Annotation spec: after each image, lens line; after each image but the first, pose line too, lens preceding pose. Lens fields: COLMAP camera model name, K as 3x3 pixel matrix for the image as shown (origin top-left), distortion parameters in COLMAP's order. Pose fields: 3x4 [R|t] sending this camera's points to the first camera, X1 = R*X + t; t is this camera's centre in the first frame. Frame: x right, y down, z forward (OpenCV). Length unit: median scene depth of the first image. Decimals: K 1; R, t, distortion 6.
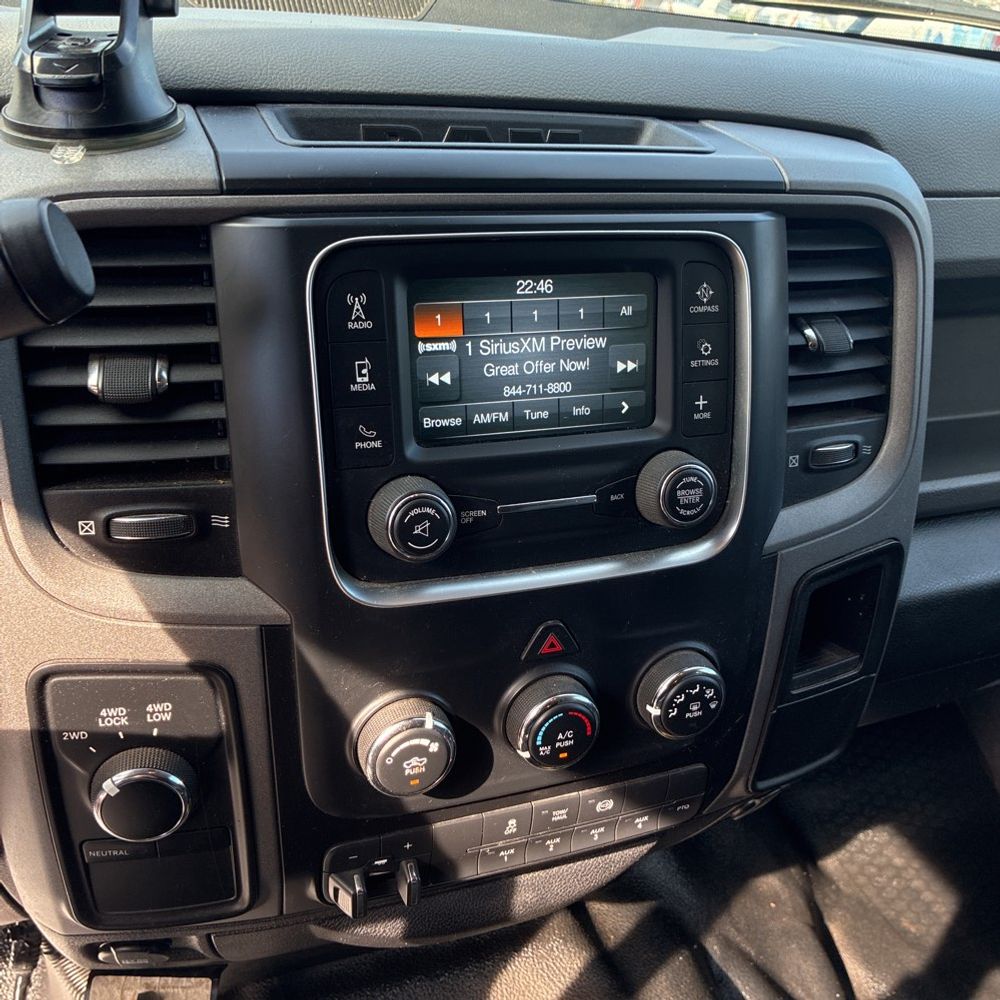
lens RADIAL K [[1035.5, 0, 508.8], [0, 1035.5, 499.7], [0, 0, 1]] dist [0.043708, -0.036139]
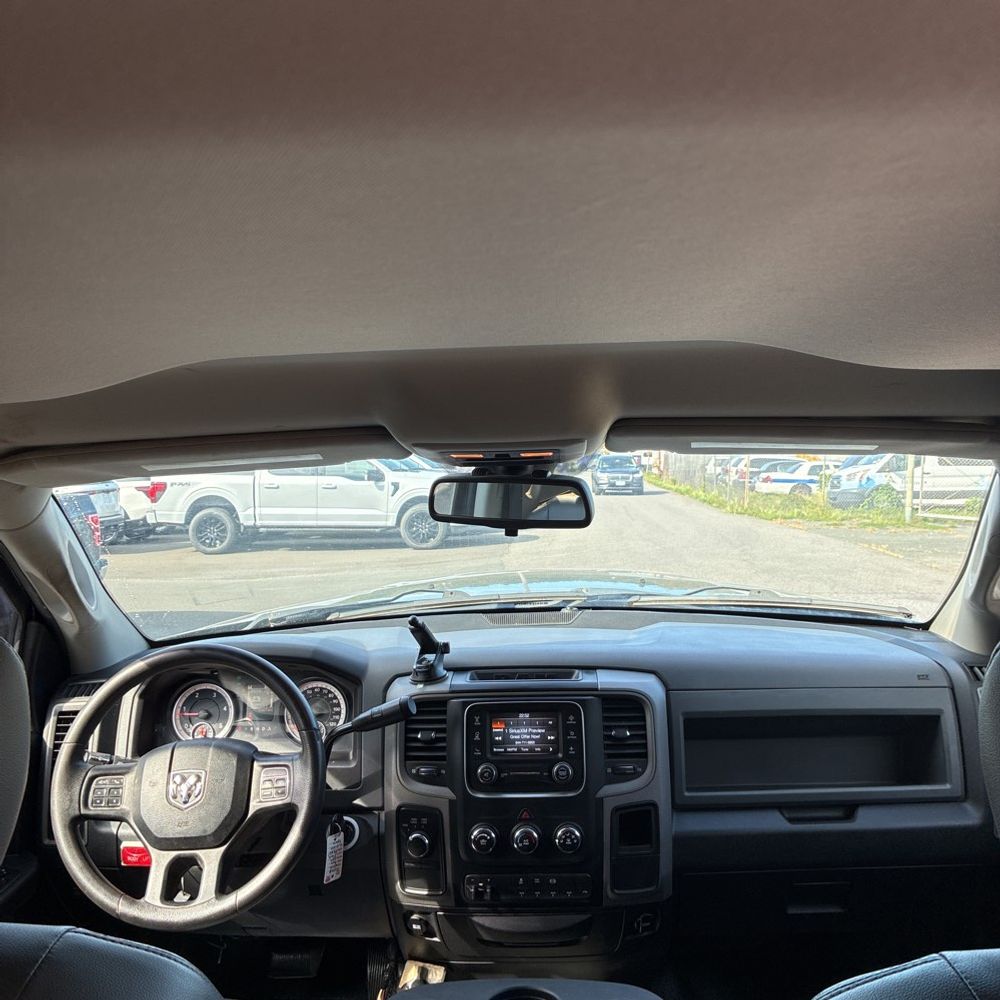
lens RADIAL K [[1035.5, 0, 508.8], [0, 1035.5, 499.7], [0, 0, 1]] dist [0.043708, -0.036139]
pose [[0.910112, -0.080396, -0.406489, 1.615305], [-0.102951, 0.906363, -0.409765, 0.660945], [0.401370, 0.414781, 0.816614, -2.538570]]
